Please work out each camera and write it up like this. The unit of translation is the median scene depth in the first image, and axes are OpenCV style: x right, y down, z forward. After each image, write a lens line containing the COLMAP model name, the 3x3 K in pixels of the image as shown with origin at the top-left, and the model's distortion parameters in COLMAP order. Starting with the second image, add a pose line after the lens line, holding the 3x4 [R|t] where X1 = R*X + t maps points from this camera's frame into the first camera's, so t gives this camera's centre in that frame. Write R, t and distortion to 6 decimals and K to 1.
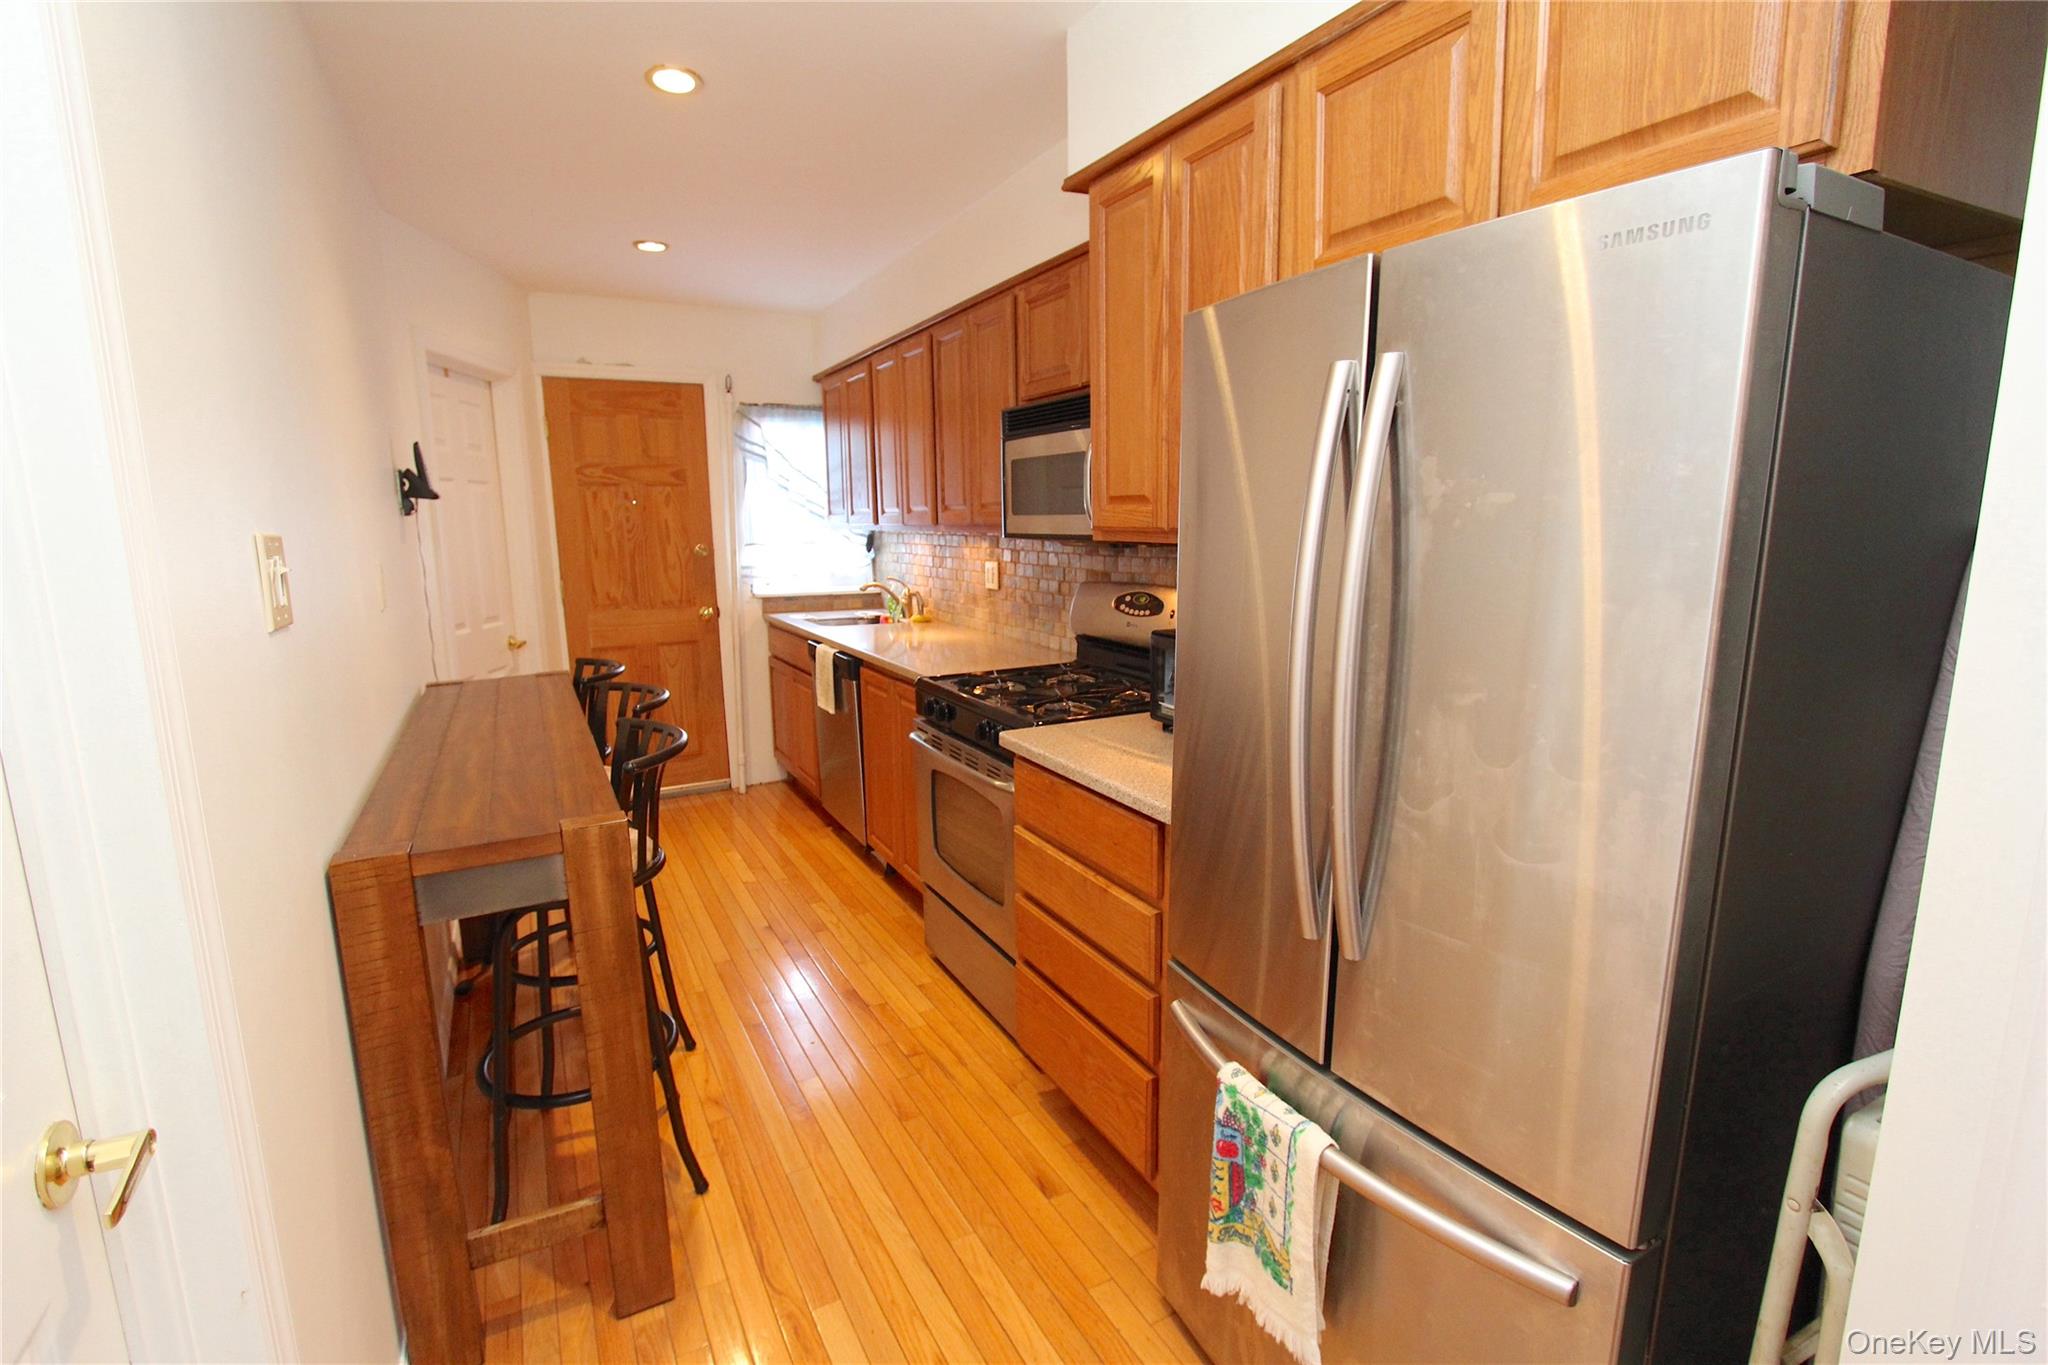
lens RADIAL K [[953.2, 0, 1000.4], [0, 953.2, 676.6], [0, 0, 1]] dist [0.000248, 0.000188]
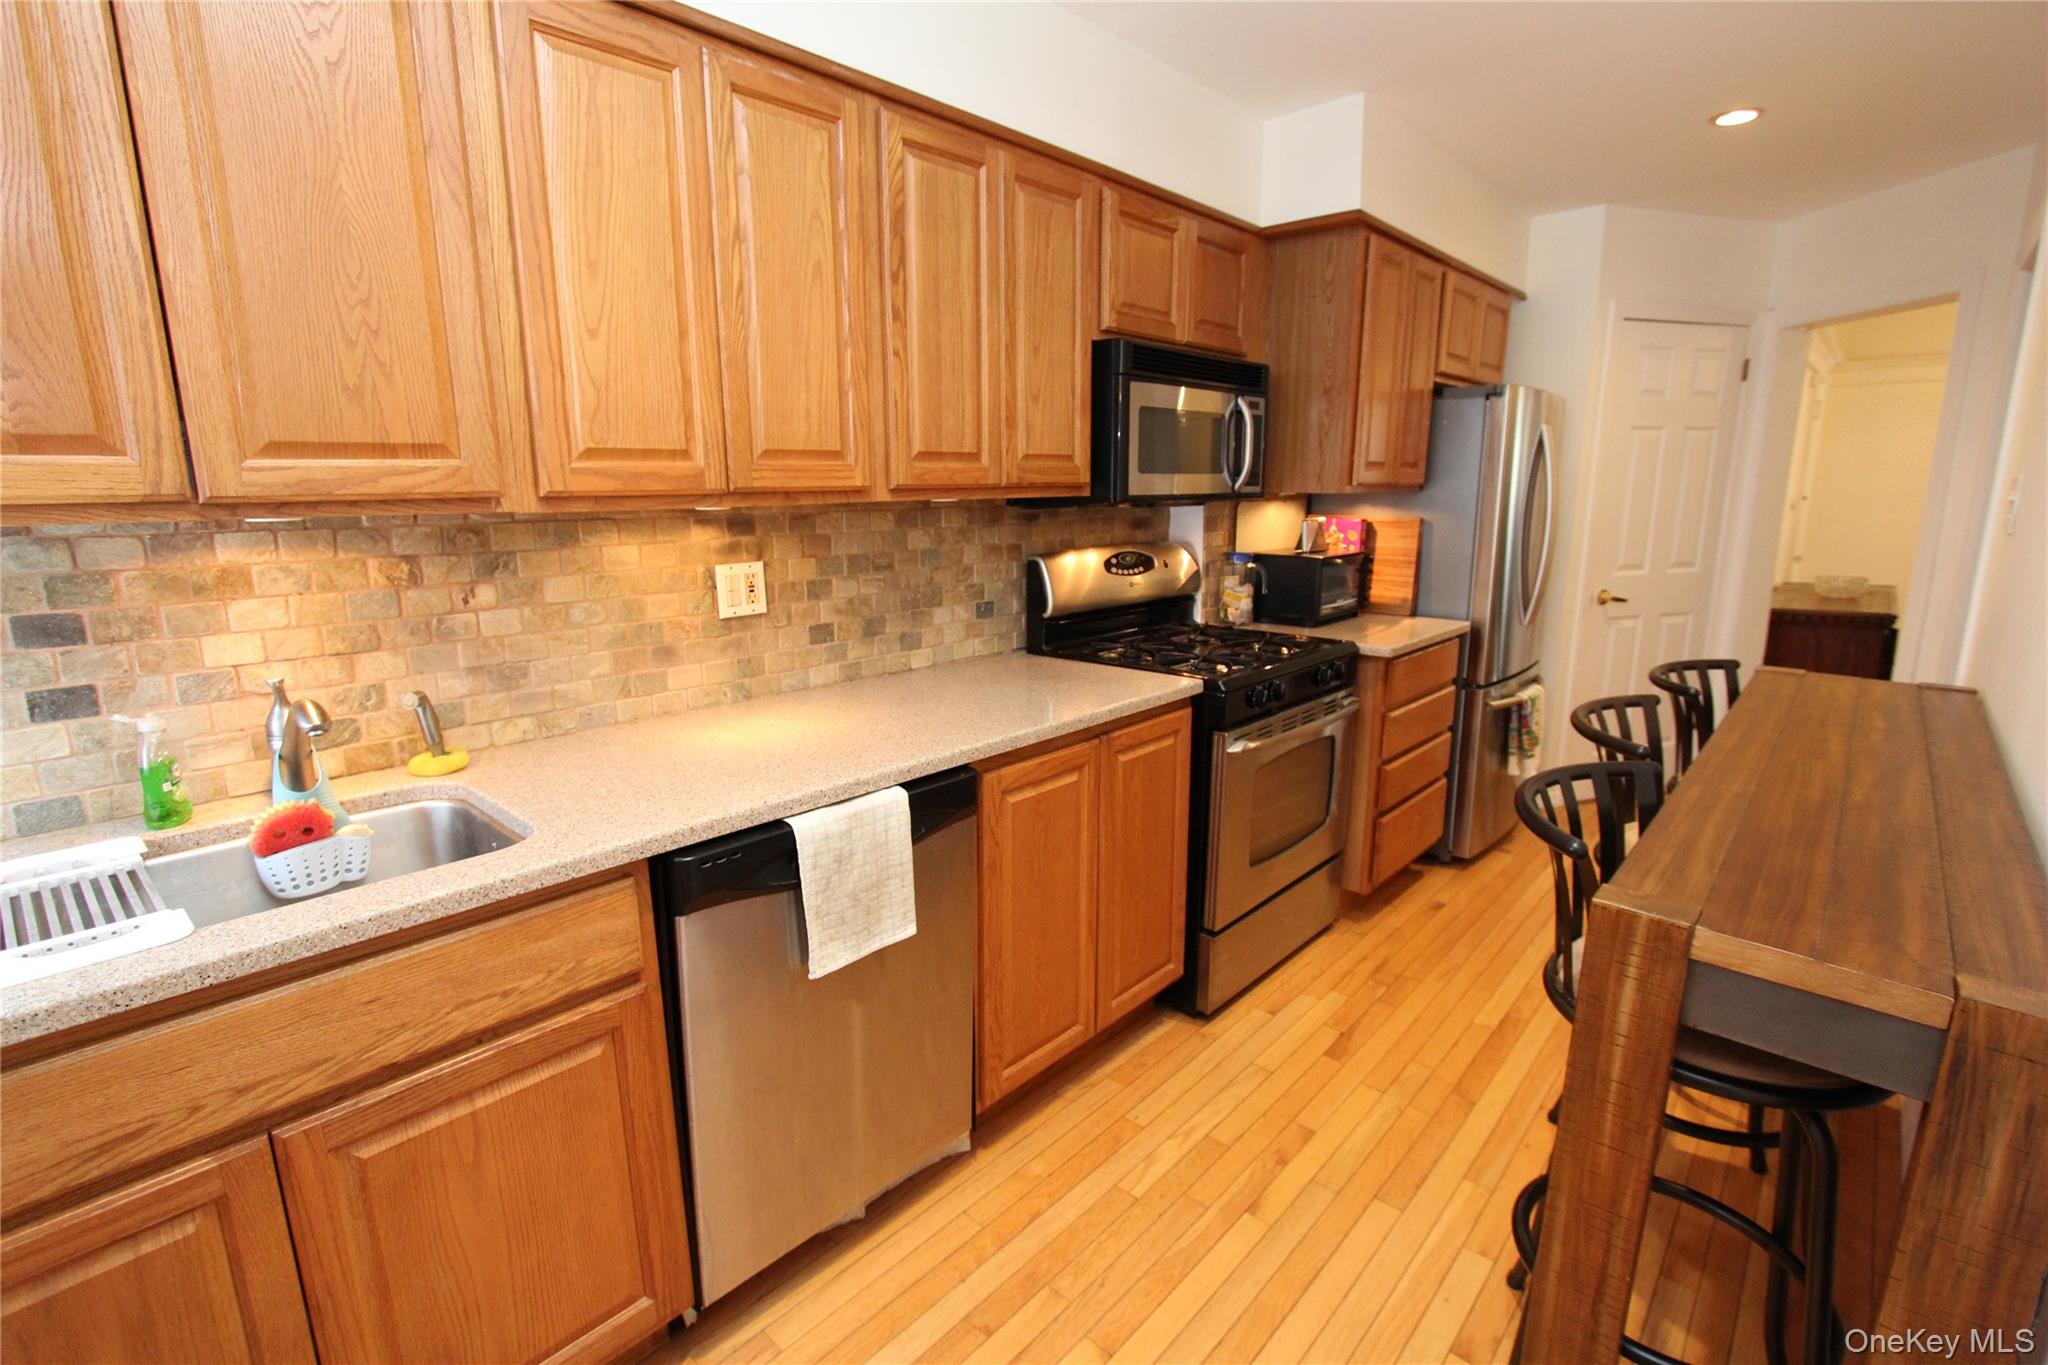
lens RADIAL K [[890.6, 0, 1094.0], [0, 890.6, 658.0], [0, 0, 1]] dist [0.000603, 0.000038]
pose [[-0.363687, -0.161148, 0.917477, -0.728870], [0.168708, 0.957240, 0.235008, -0.207502], [-0.916117, 0.240255, -0.320949, 1.349519]]
